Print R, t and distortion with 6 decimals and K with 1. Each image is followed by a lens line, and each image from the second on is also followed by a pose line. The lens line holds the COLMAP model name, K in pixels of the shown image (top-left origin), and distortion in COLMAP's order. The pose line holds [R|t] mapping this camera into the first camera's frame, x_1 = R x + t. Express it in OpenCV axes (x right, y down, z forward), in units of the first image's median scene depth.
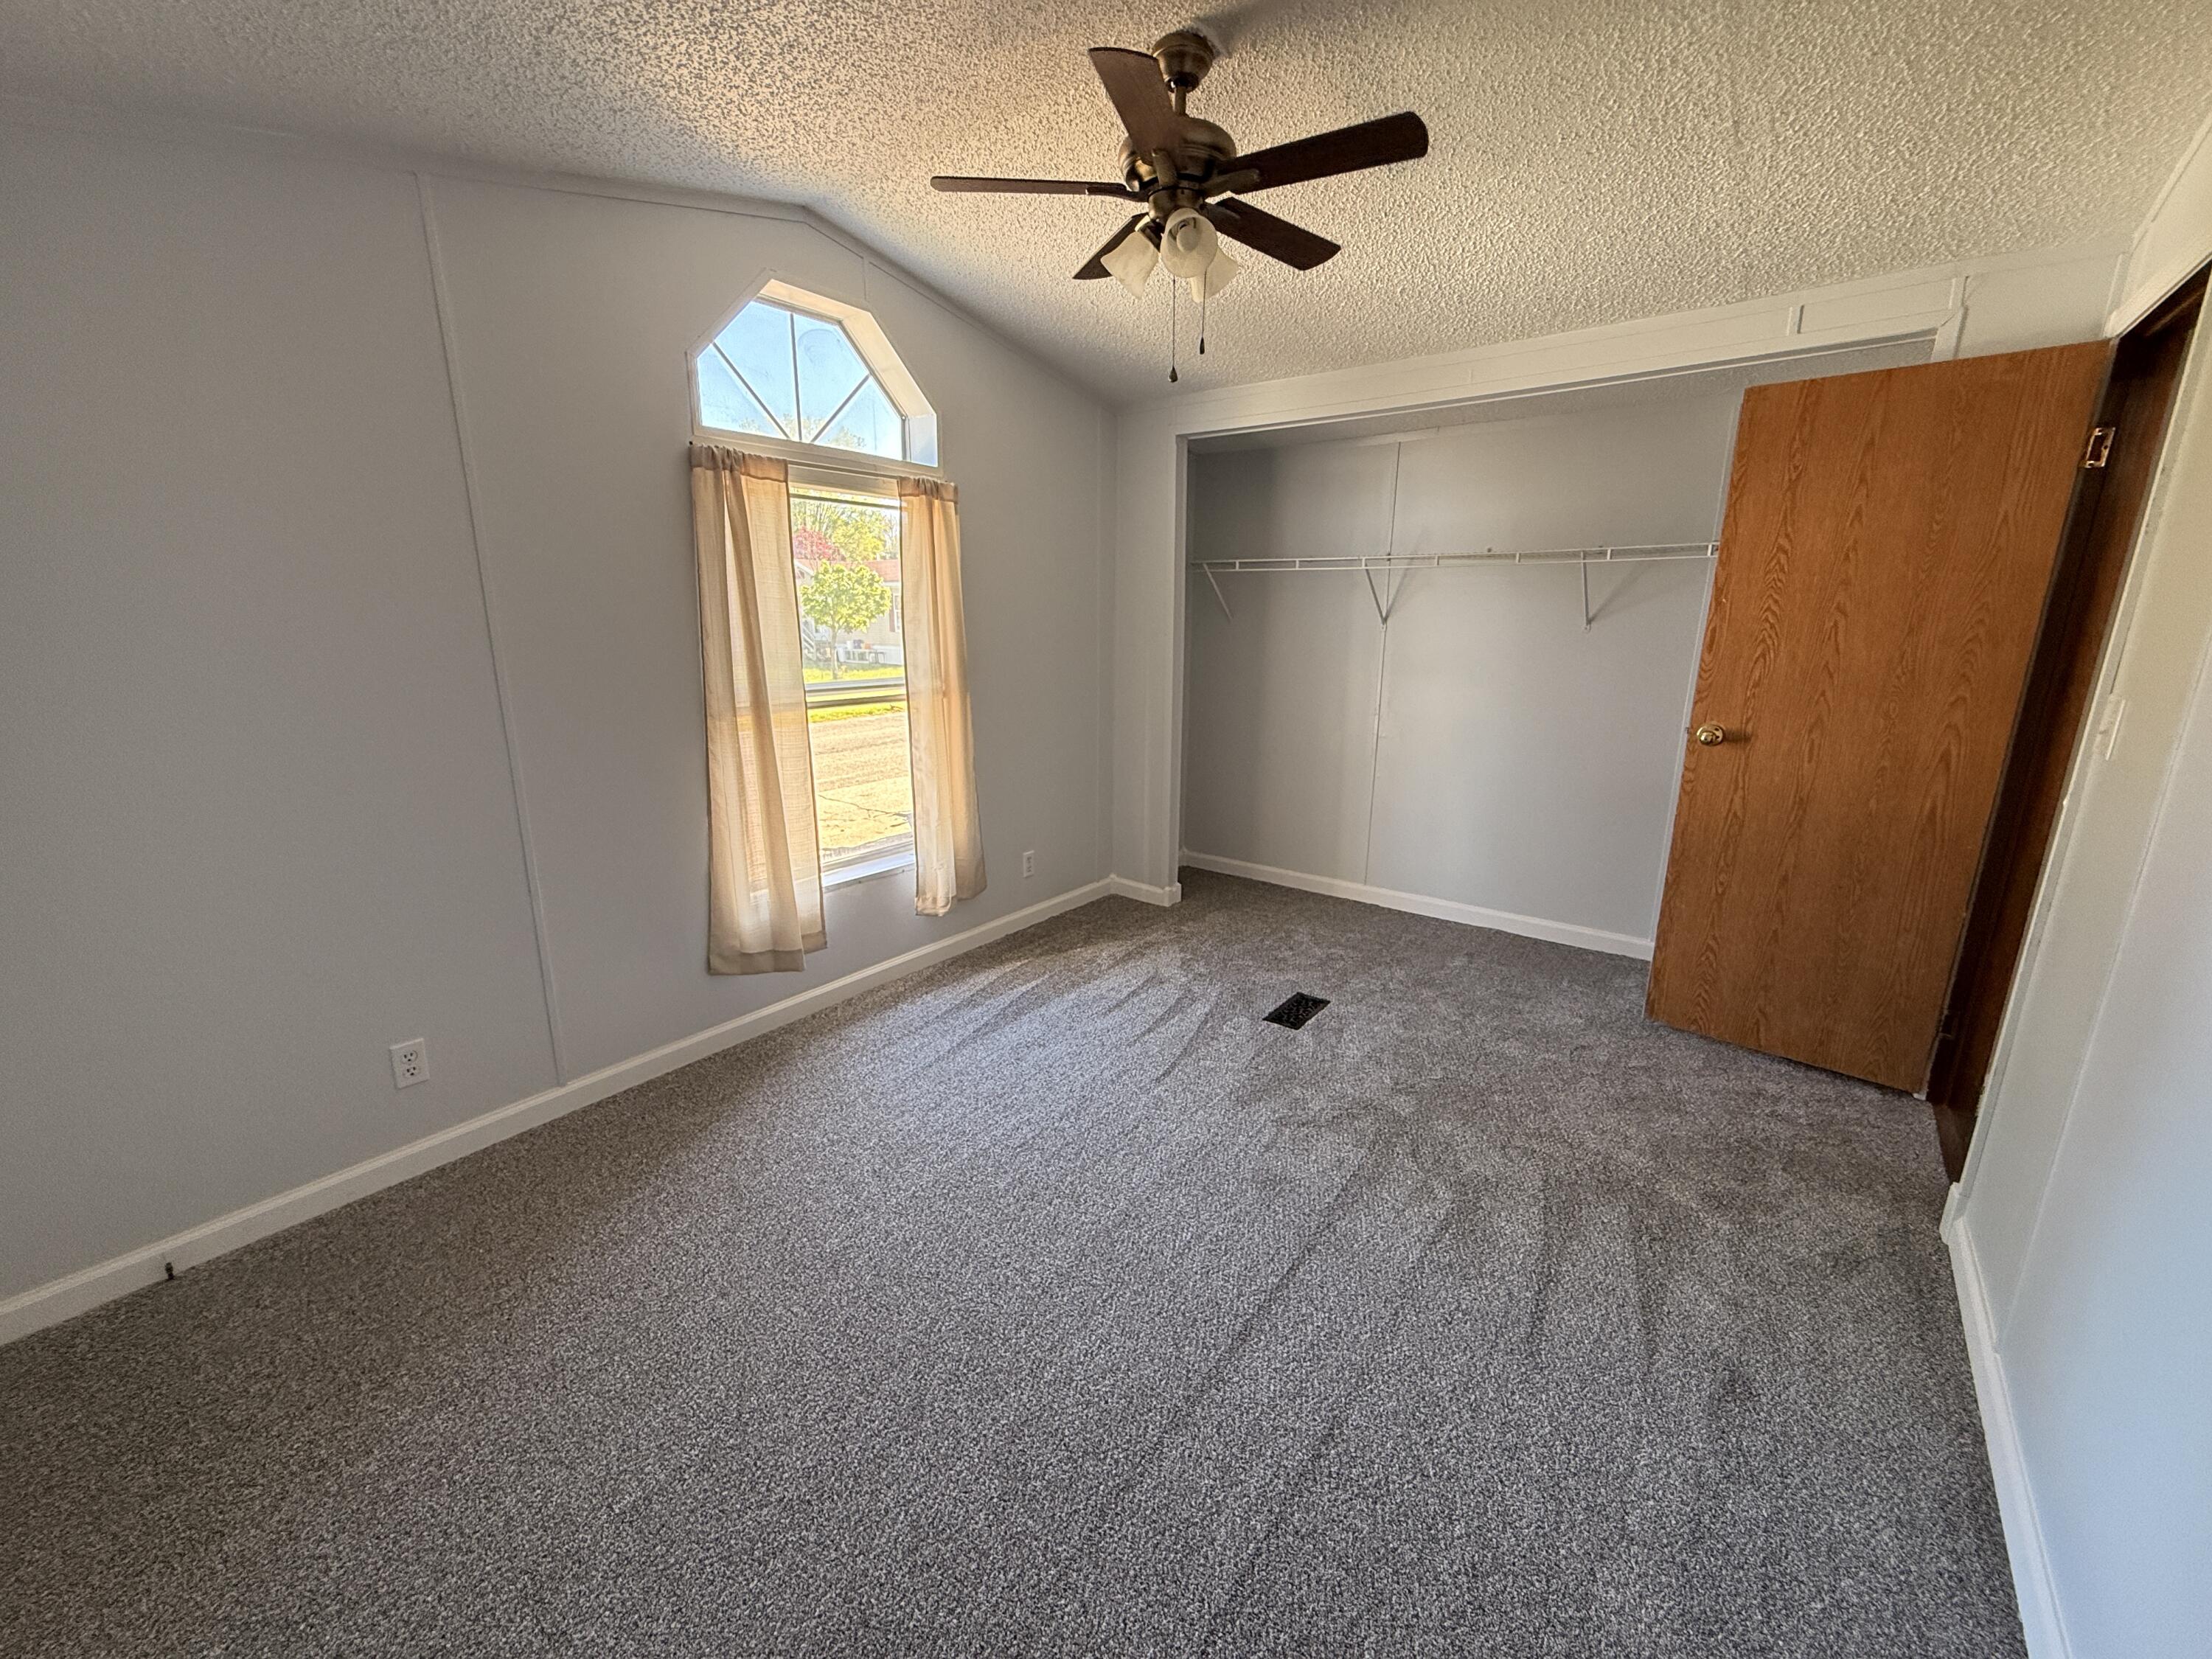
lens RADIAL K [[887.1, 0, 1107.5], [0, 887.1, 822.4], [0, 0, 1]] dist [0.001703, 0.000870]
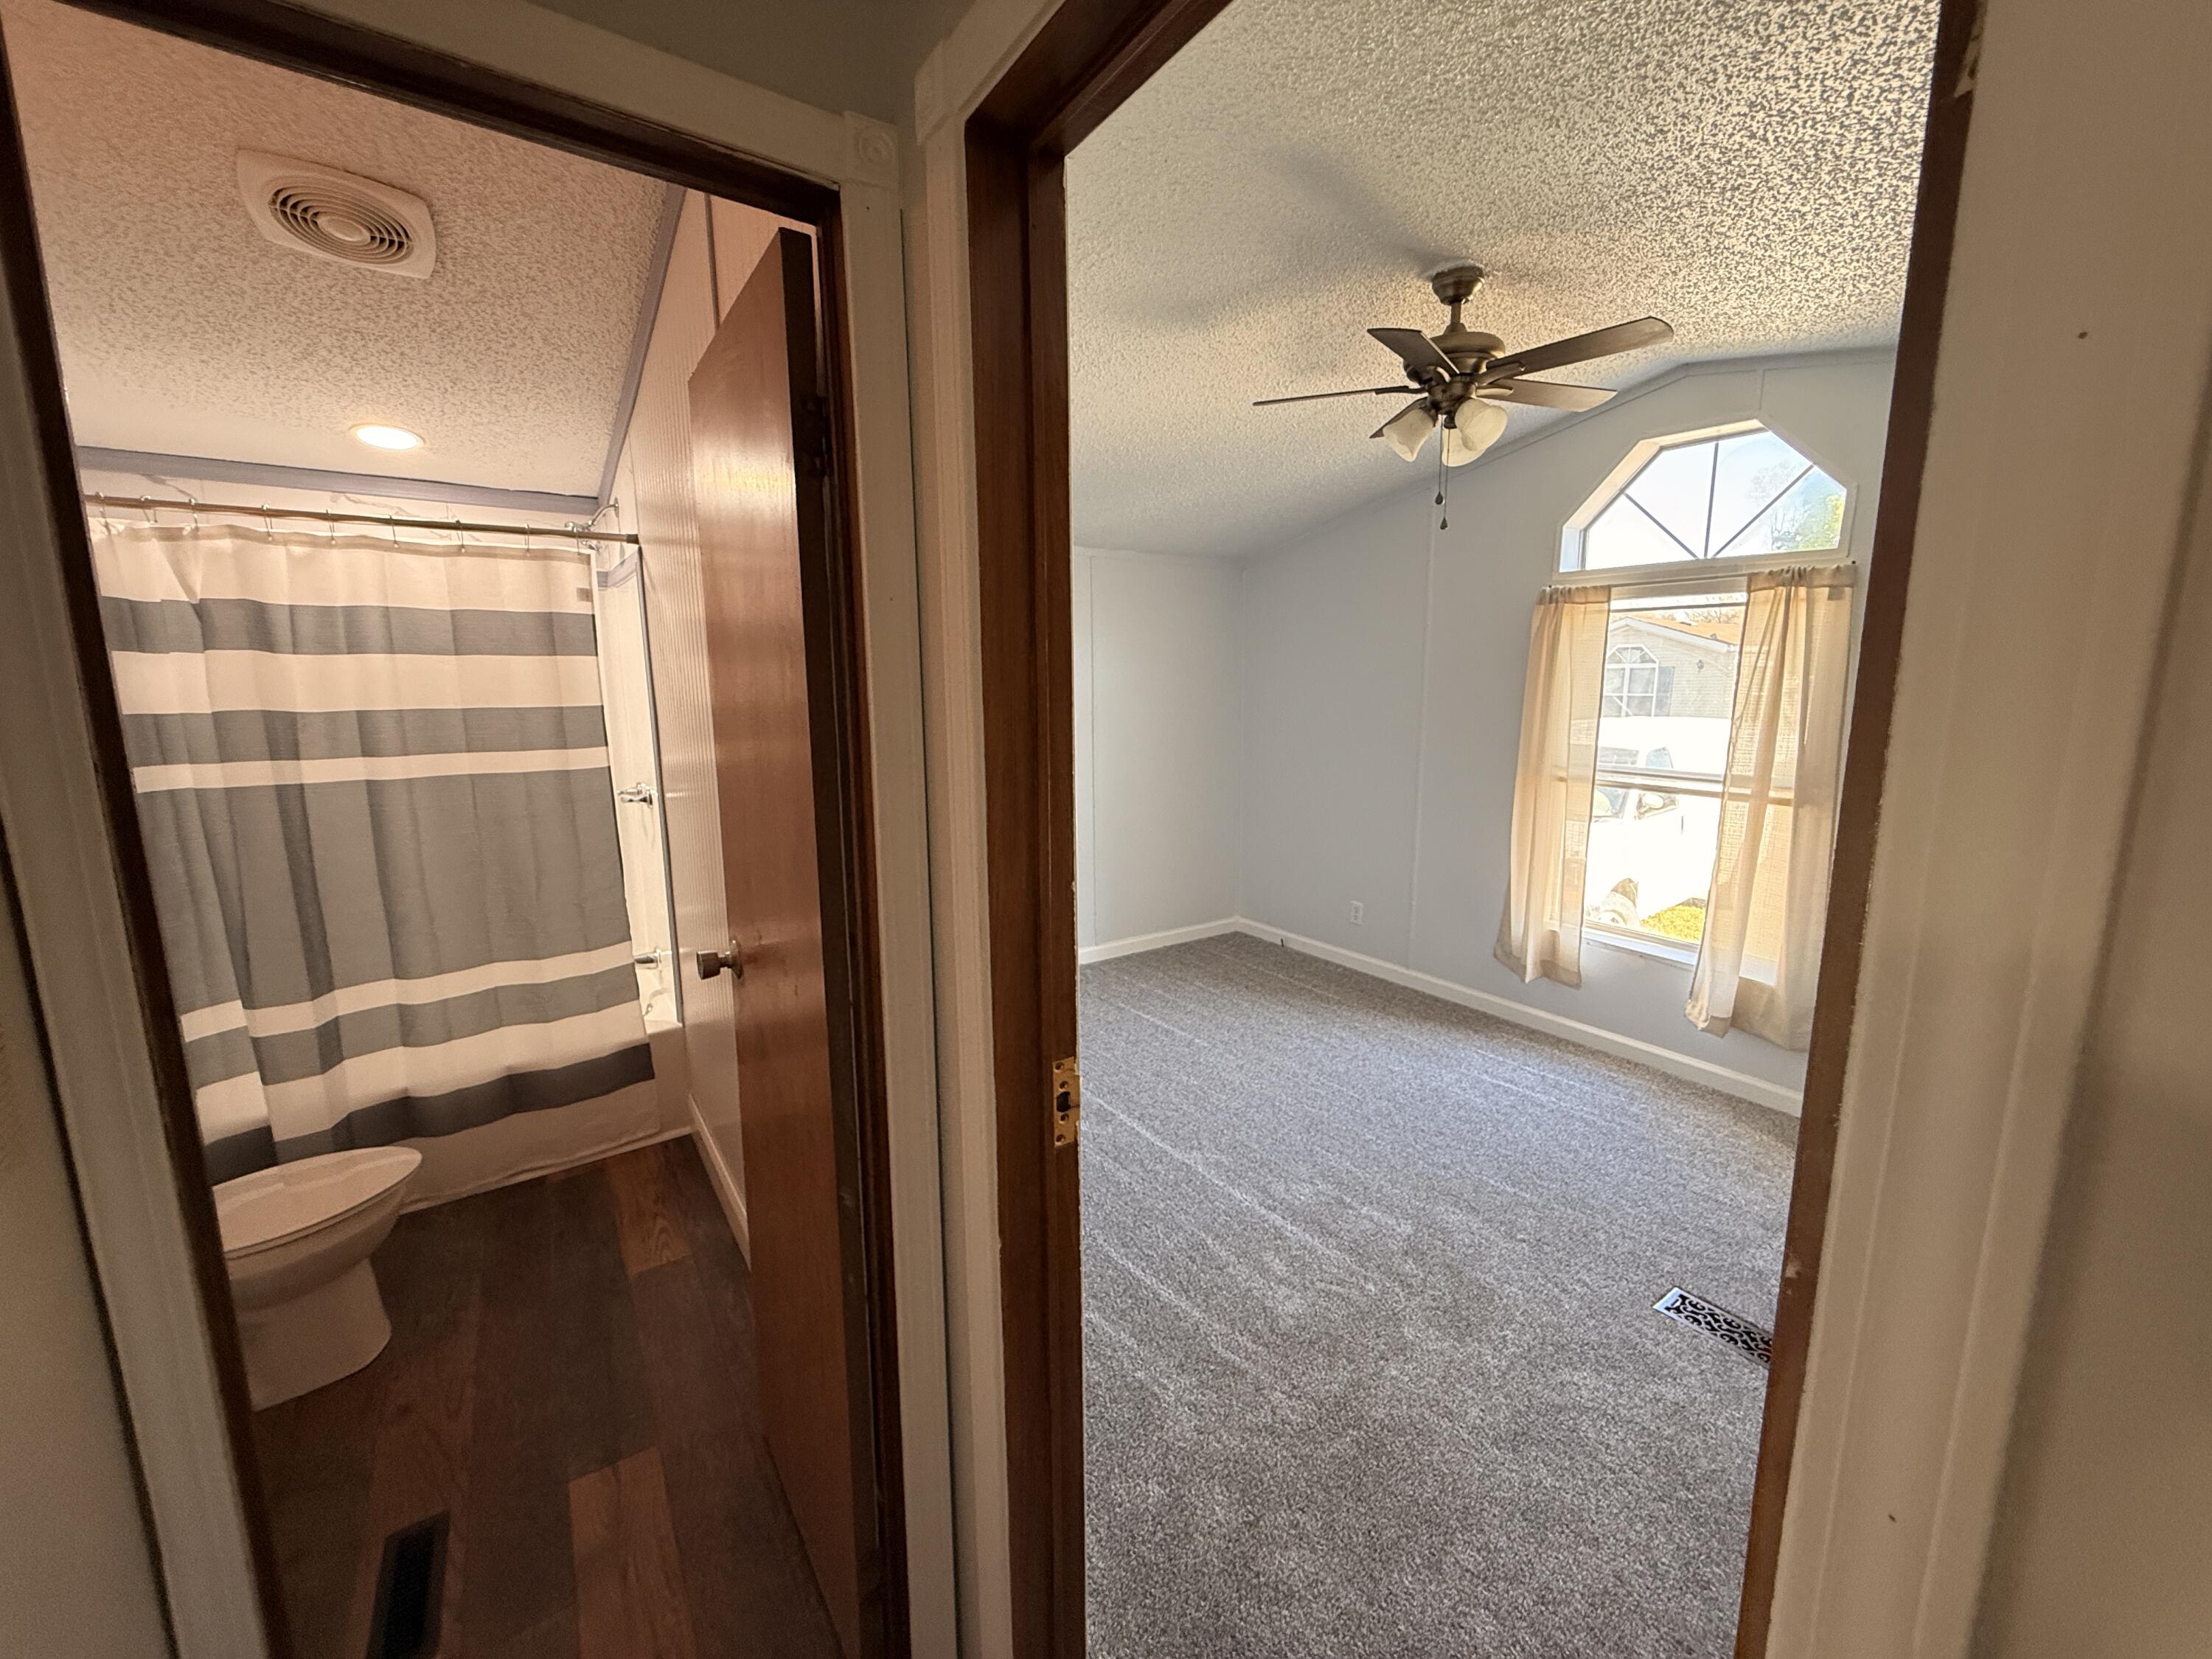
lens RADIAL K [[887.1, 0, 1107.5], [0, 887.1, 828.2], [0, 0, 1]] dist [0.001703, 0.000870]
pose [[-0.293240, 0.157883, -0.942912, 0.902791], [-0.229386, 0.945841, 0.229711, -0.178727], [0.928112, 0.283652, -0.241142, 0.631524]]
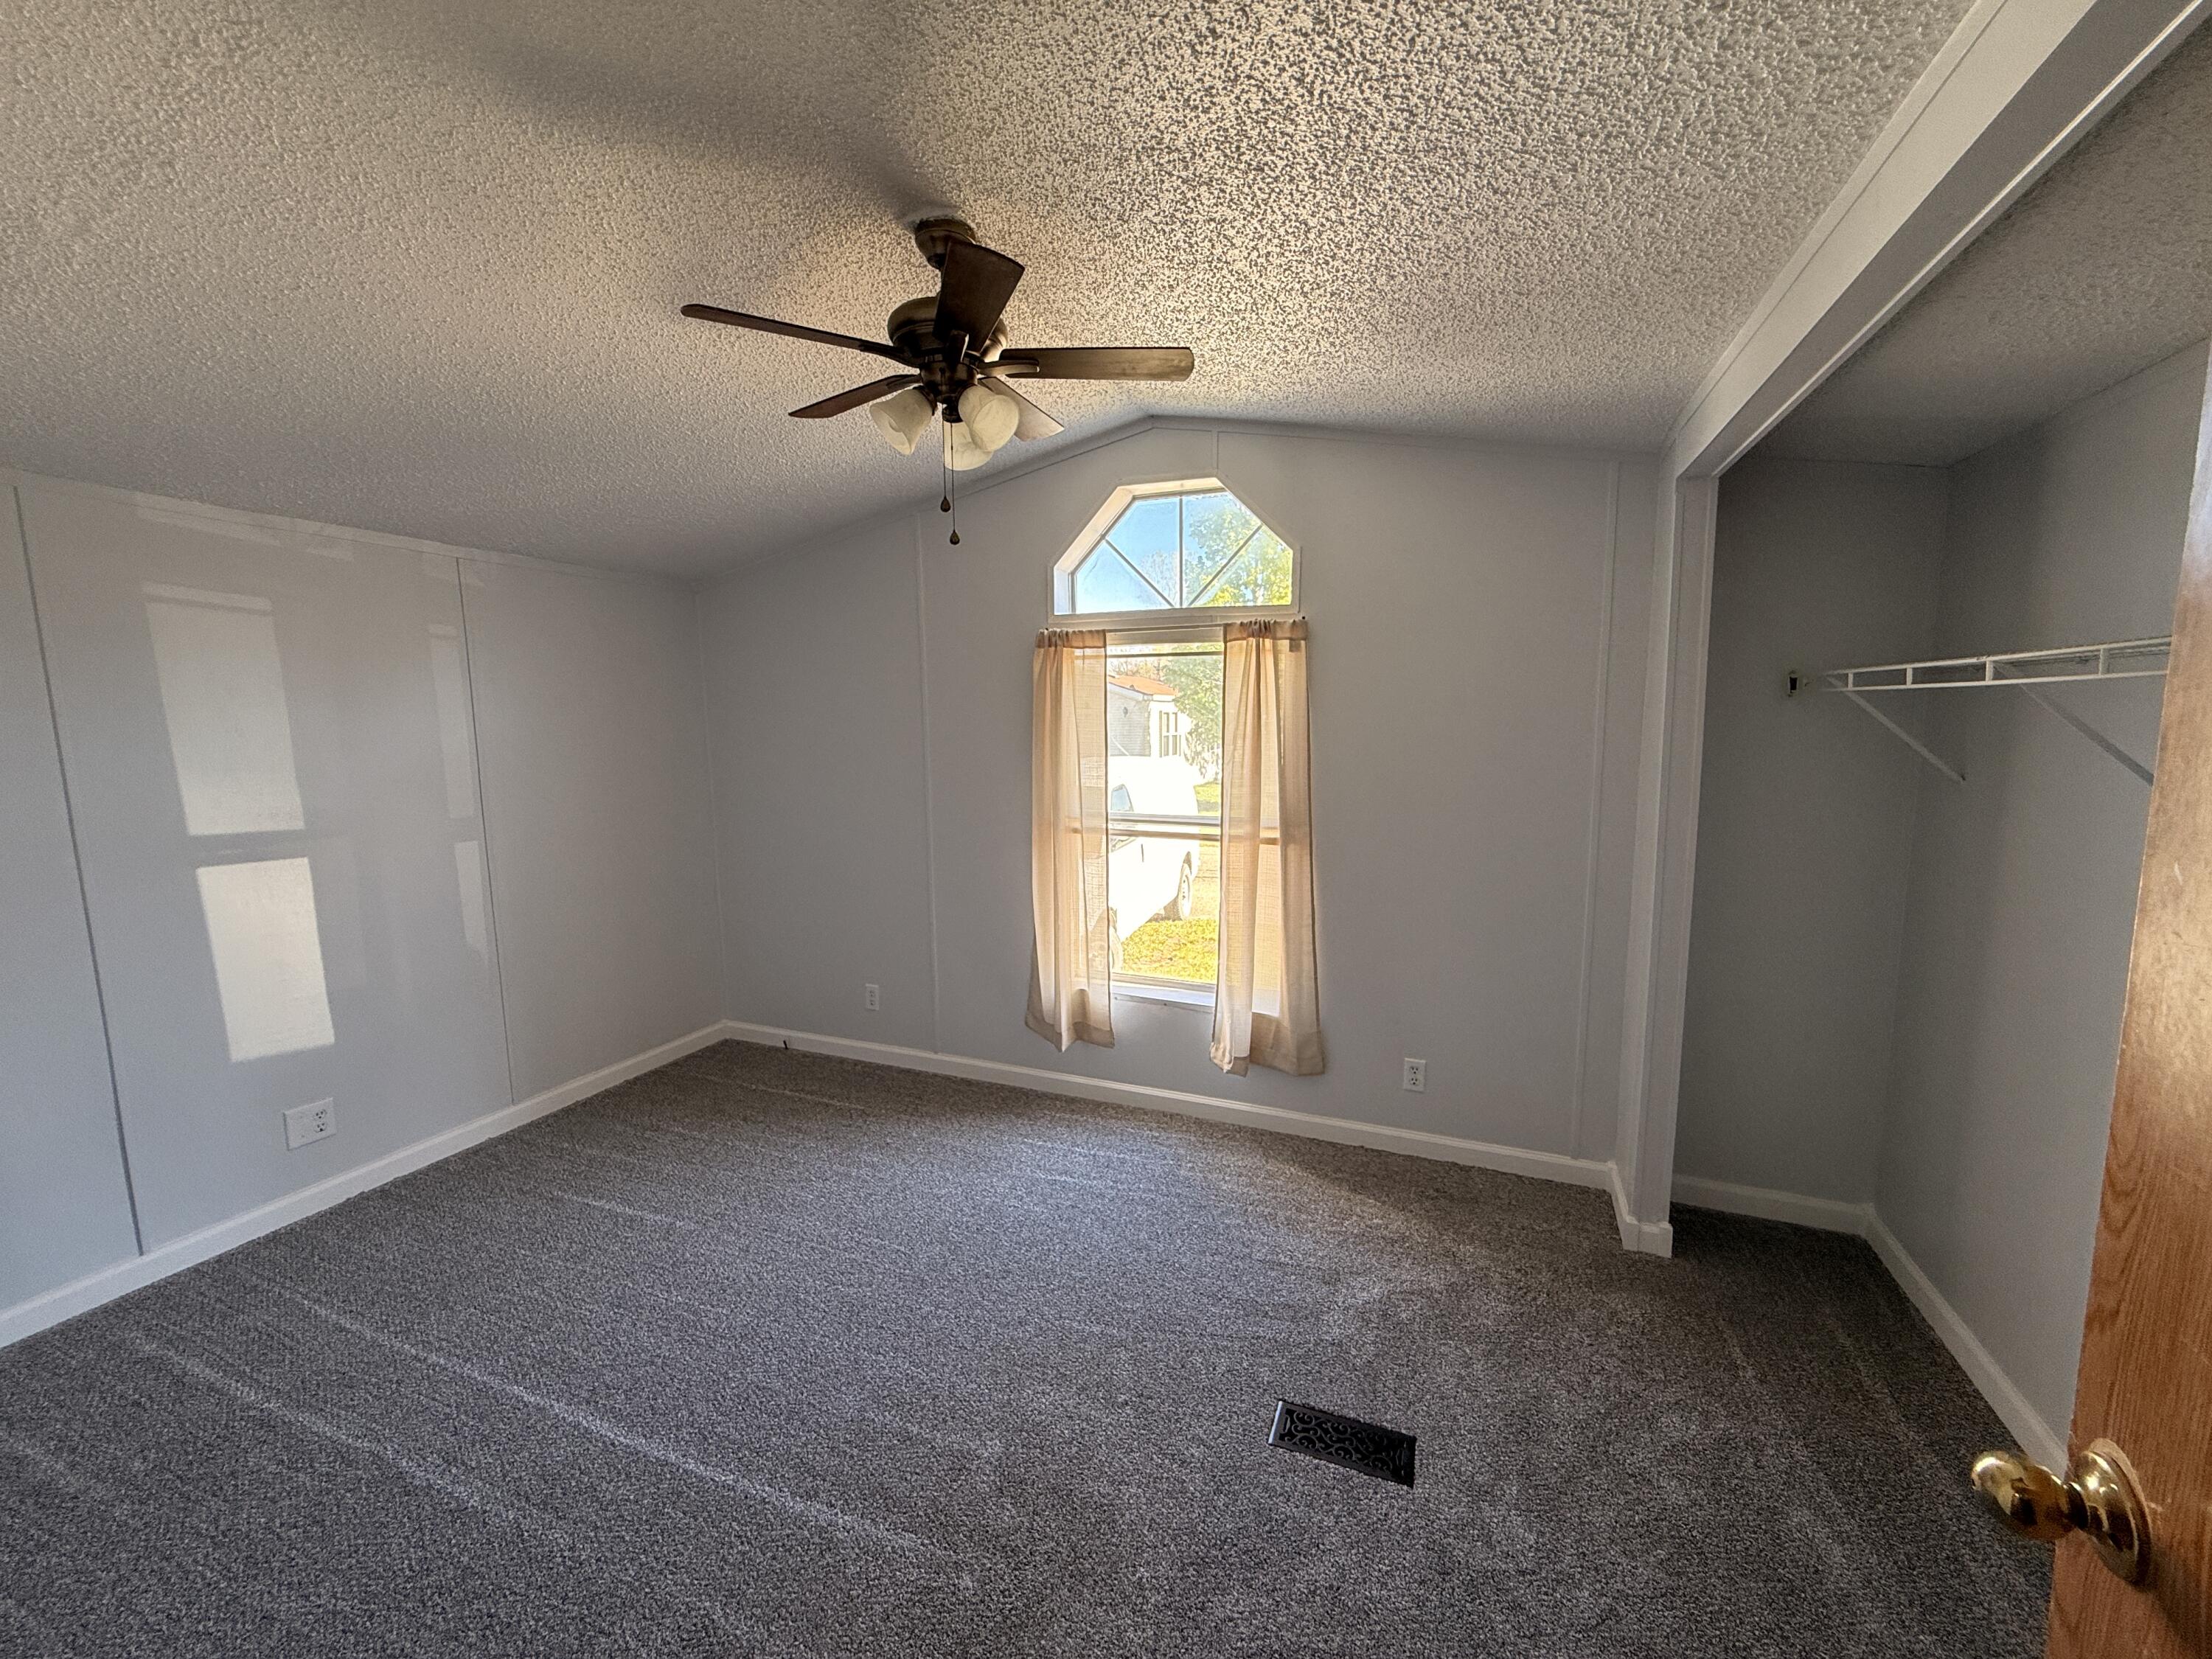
lens RADIAL K [[887.1, 0, 1096.6], [0, 887.1, 824.8], [0, 0, 1]] dist [0.001703, 0.000870]
pose [[0.256815, 0.108821, -0.960315, 0.694612], [-0.222467, 0.973614, 0.050834, -0.177798], [0.940508, 0.200583, 0.274248, 0.605653]]
